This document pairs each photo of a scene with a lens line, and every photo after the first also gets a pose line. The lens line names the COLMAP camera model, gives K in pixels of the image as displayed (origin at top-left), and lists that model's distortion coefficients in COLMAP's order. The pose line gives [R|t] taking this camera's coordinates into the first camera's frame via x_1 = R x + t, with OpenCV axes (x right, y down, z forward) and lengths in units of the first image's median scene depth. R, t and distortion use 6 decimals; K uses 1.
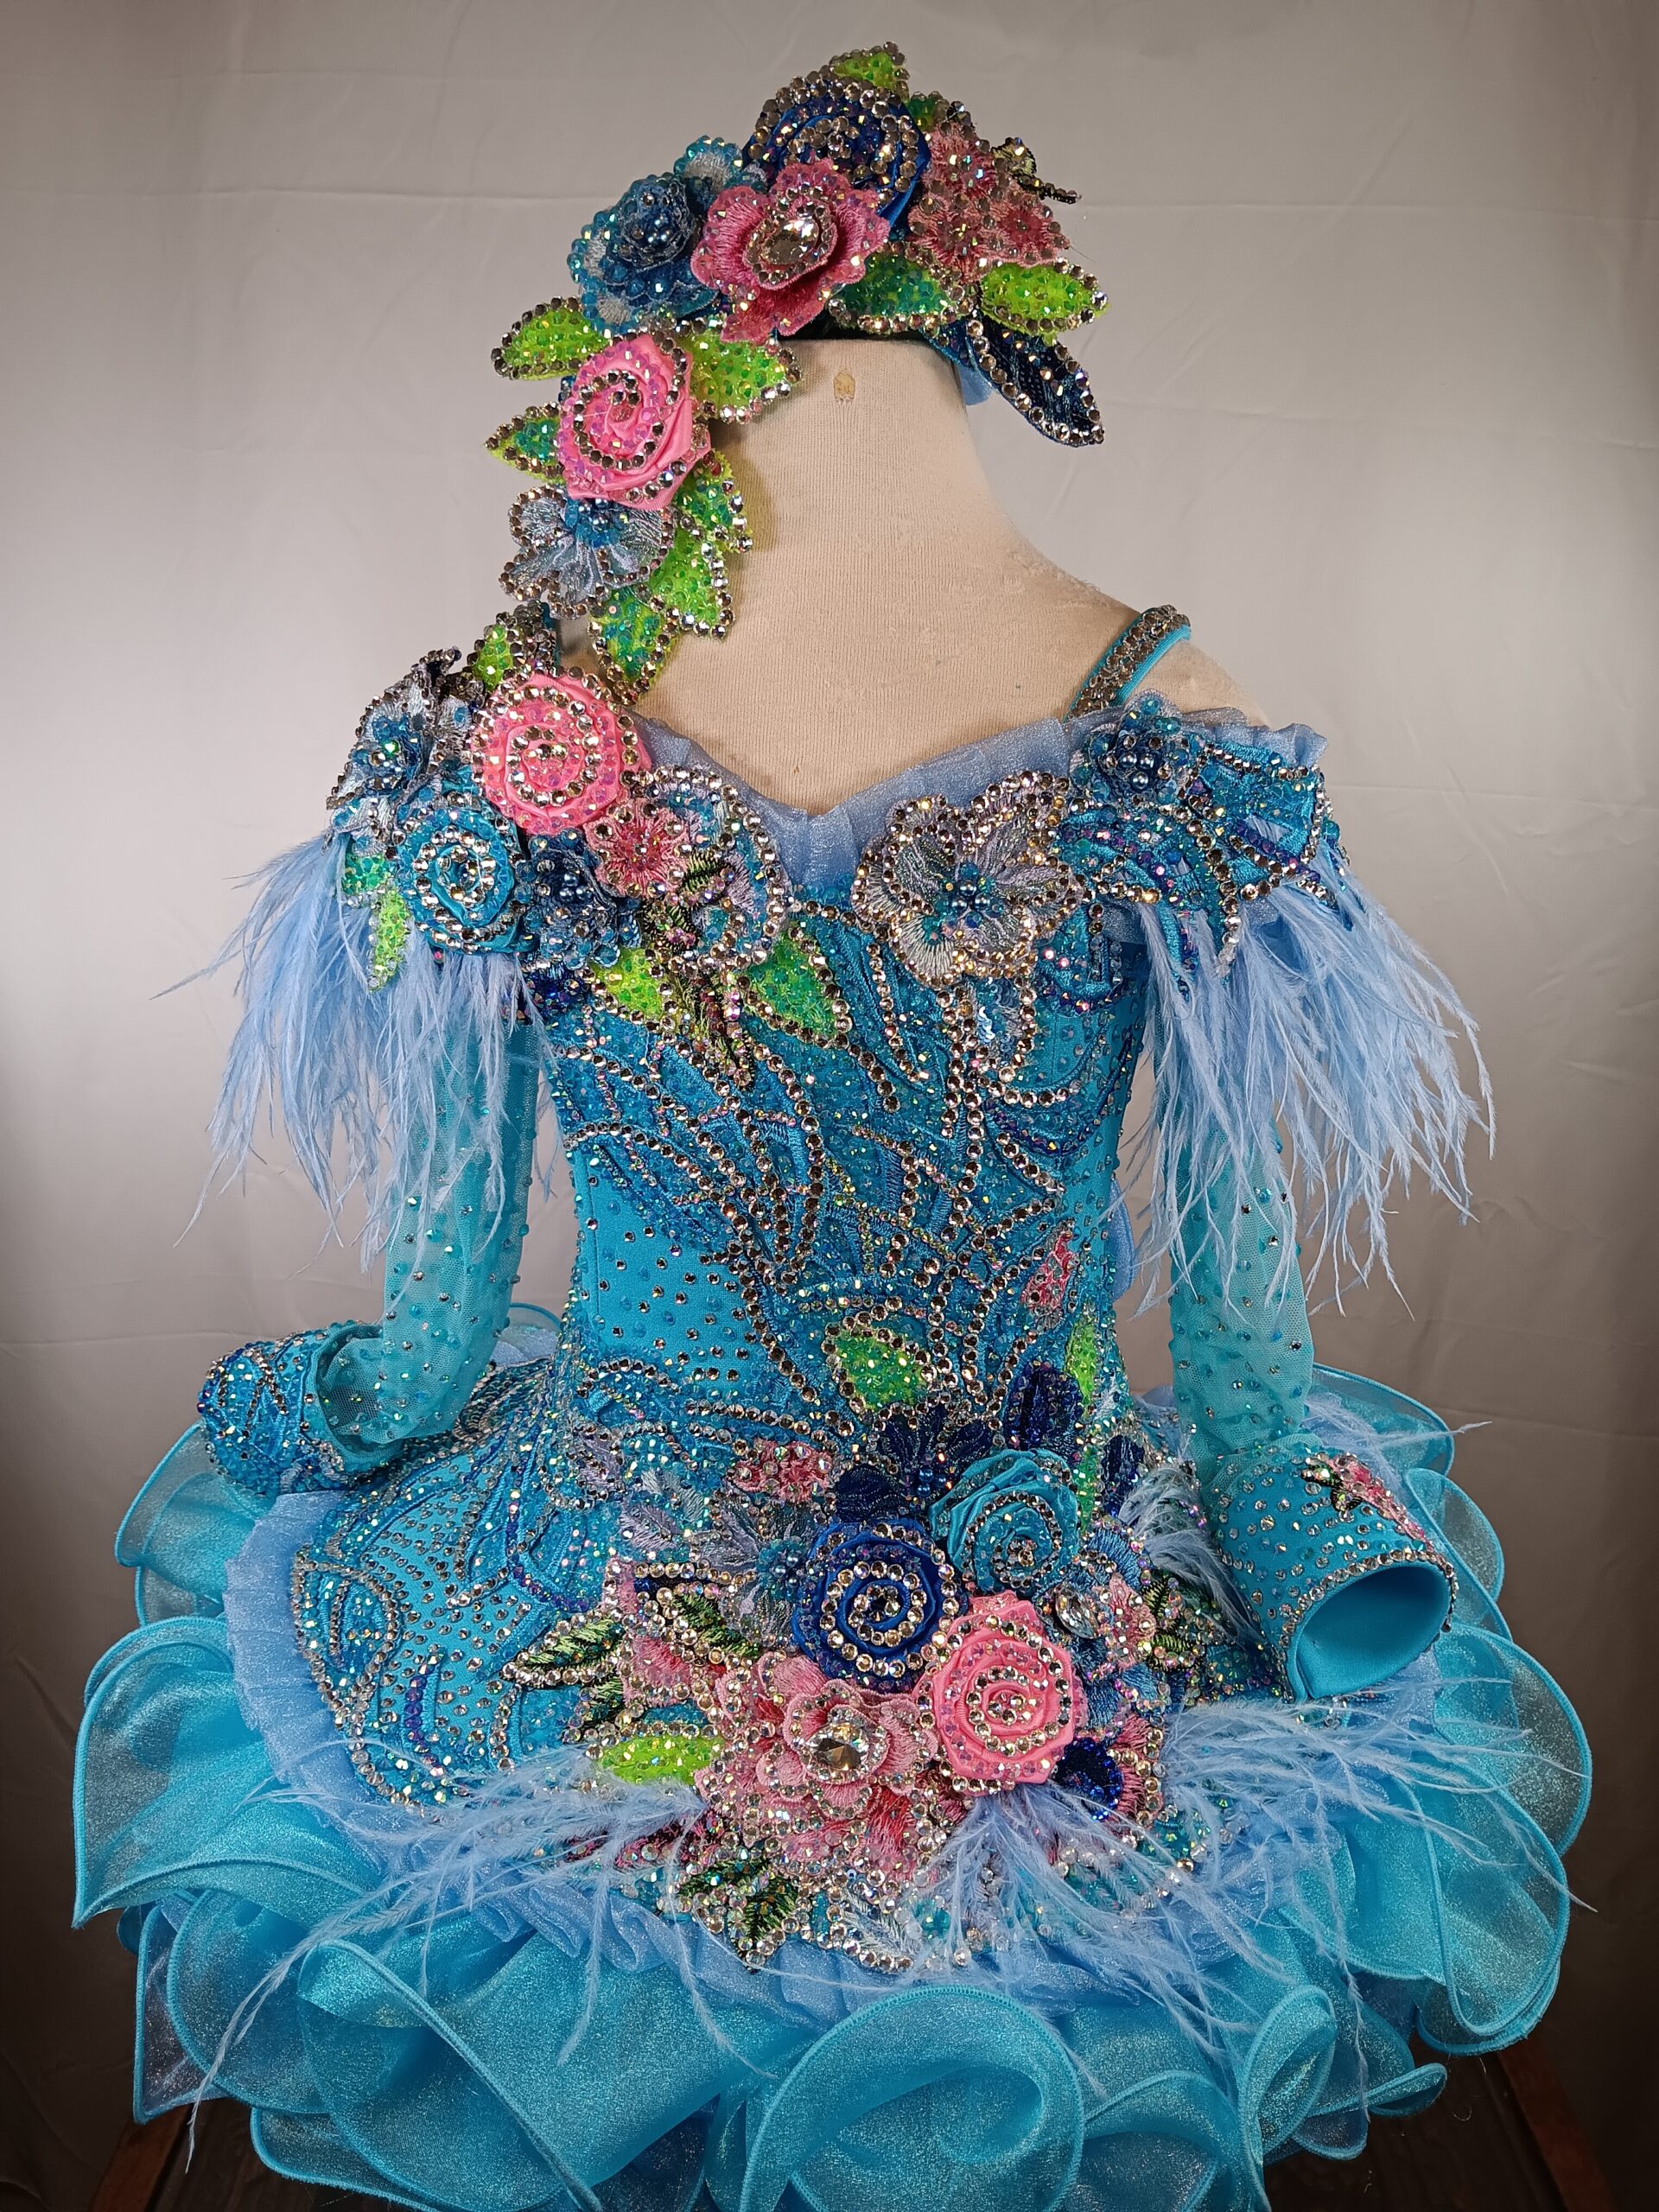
lens RADIAL K [[1706.5, 0, 825.7], [0, 1706.5, 1111.9], [0, 0, 1]] dist [0.087757, -0.198180]
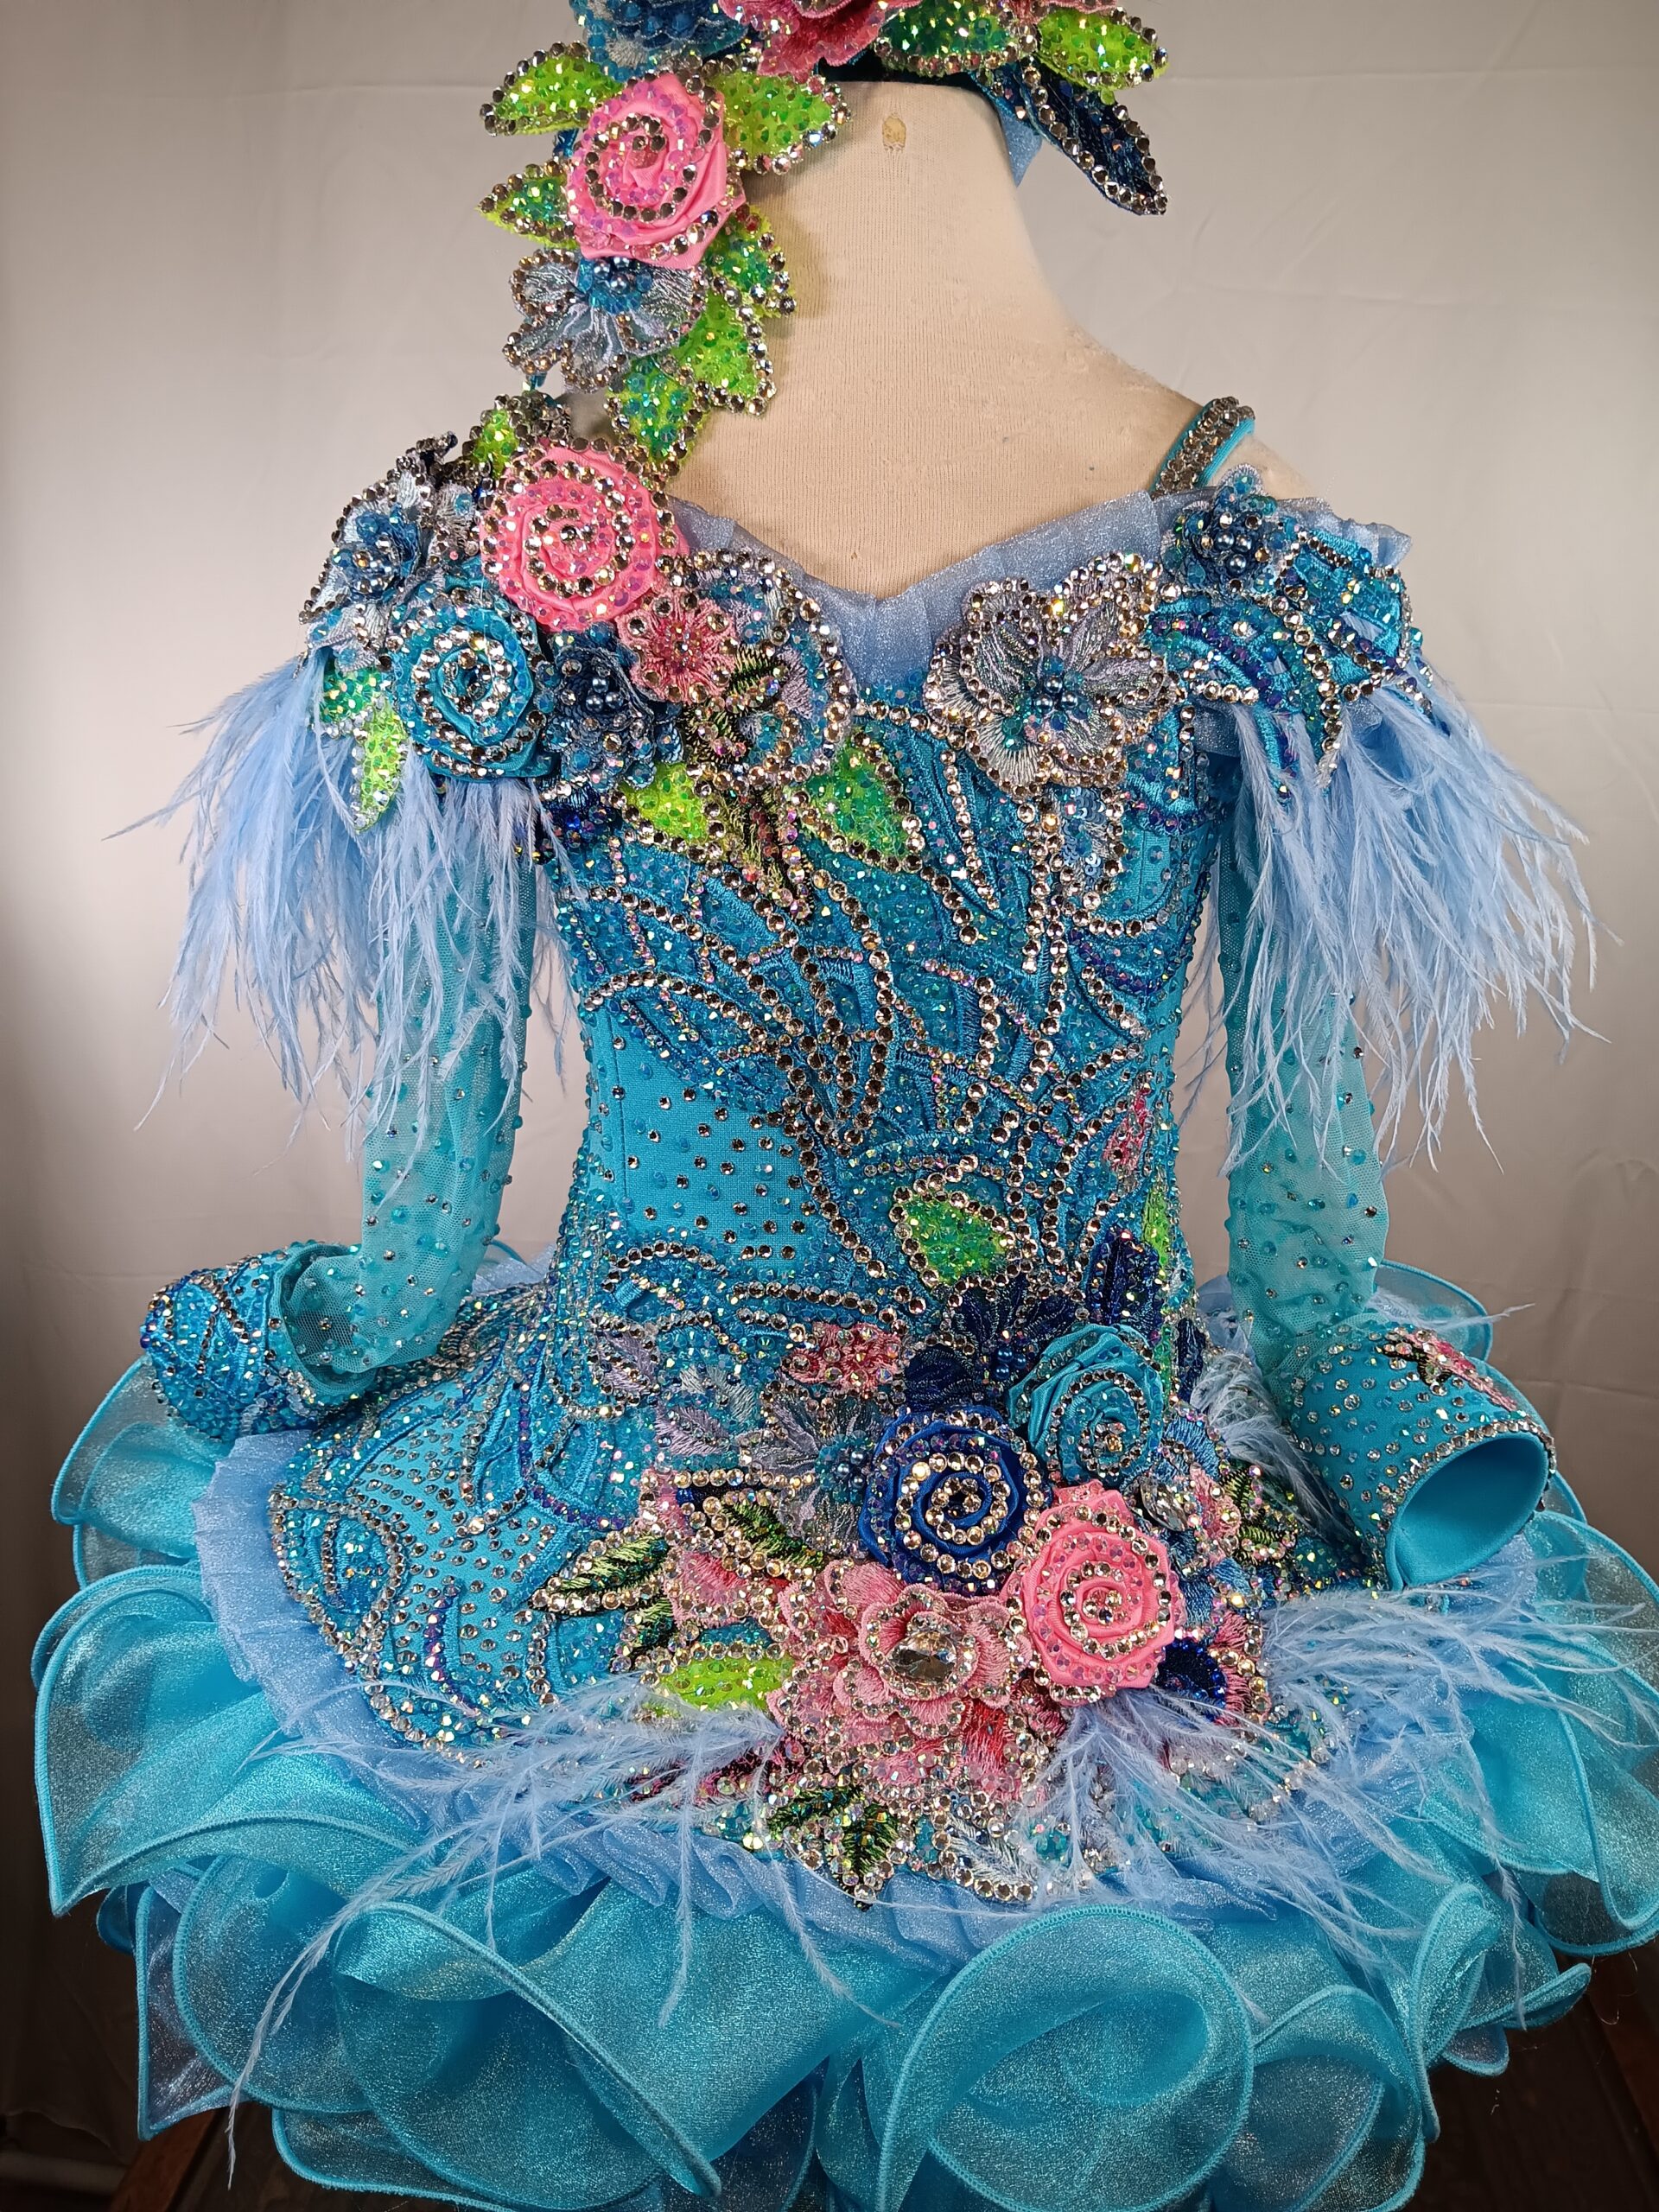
lens RADIAL K [[1694.5, 0, 829.5], [0, 1694.5, 1106.0], [0, 0, 1]] dist [0.093081, -0.207991]
pose [[0.996011, -0.029181, 0.084323, -0.108017], [0.029569, 0.999557, -0.003350, 0.083383], [-0.084188, 0.005830, 0.996433, 0.117563]]
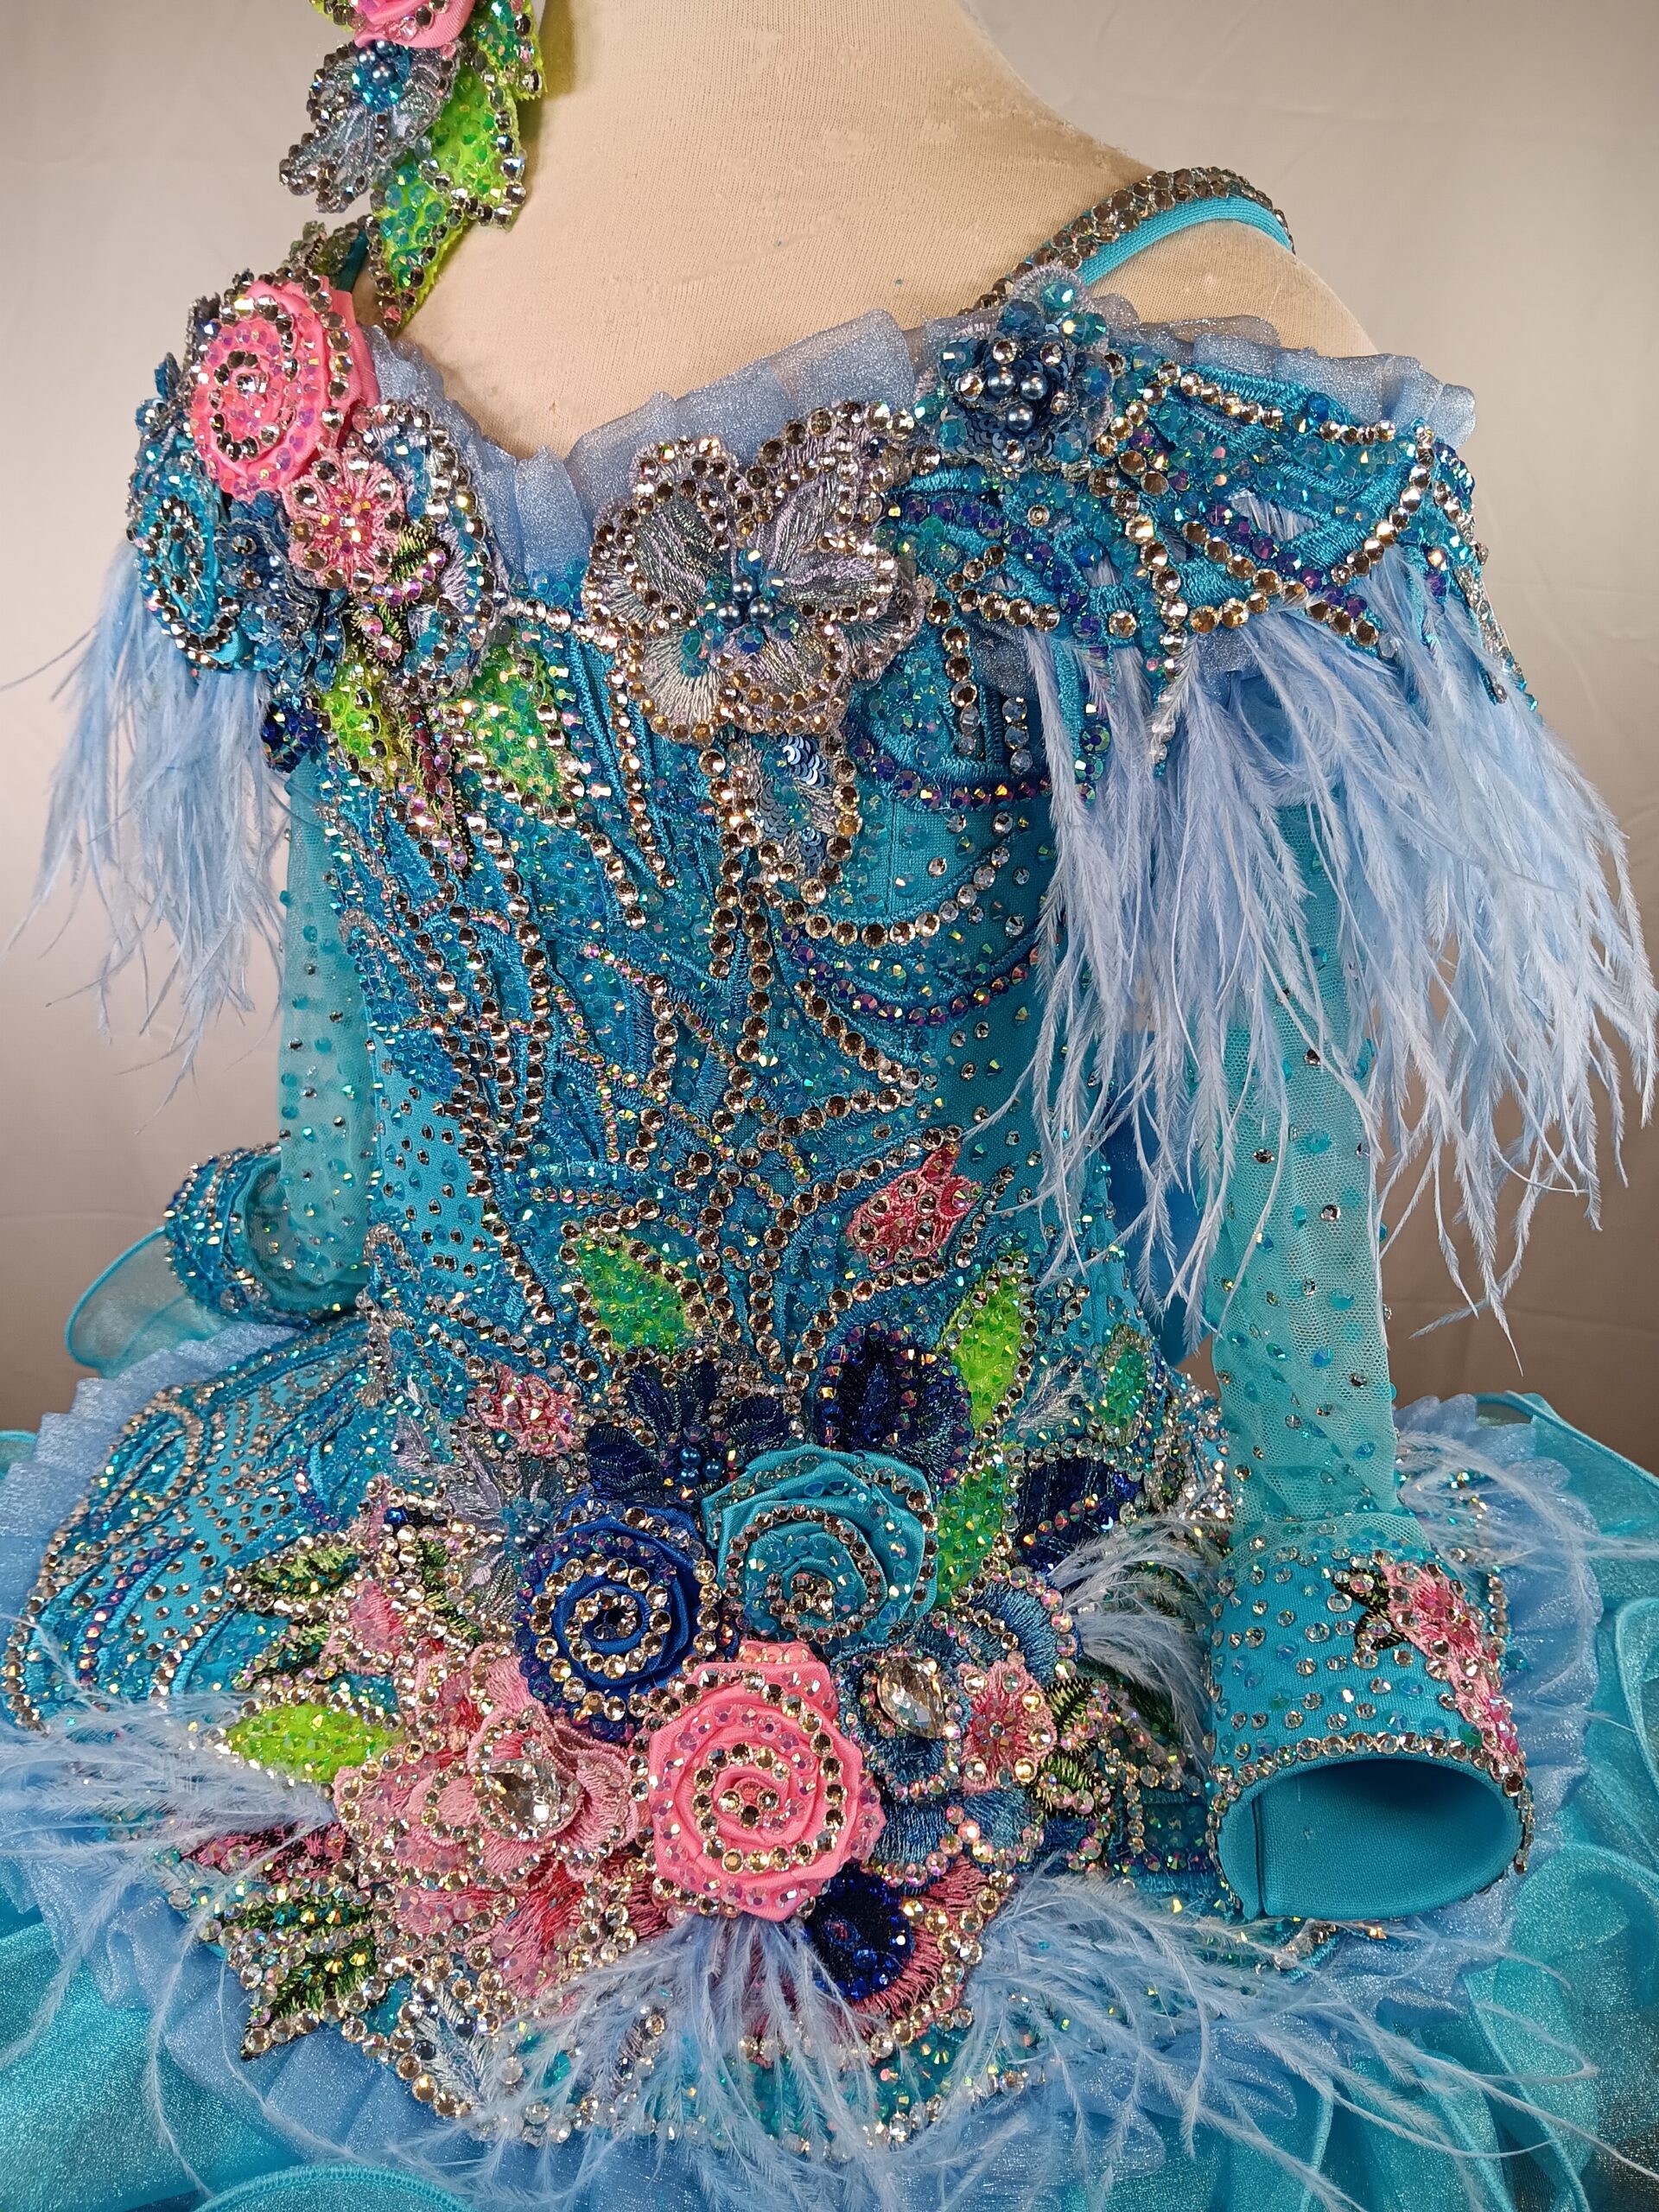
lens RADIAL K [[1706.5, 0, 825.7], [0, 1706.5, 1111.9], [0, 0, 1]] dist [0.087757, -0.198180]
pose [[0.923185, 0.139290, -0.358228, 0.351749], [-0.116662, 0.989601, 0.084137, 0.006090], [0.366223, -0.035882, 0.929835, 0.379033]]
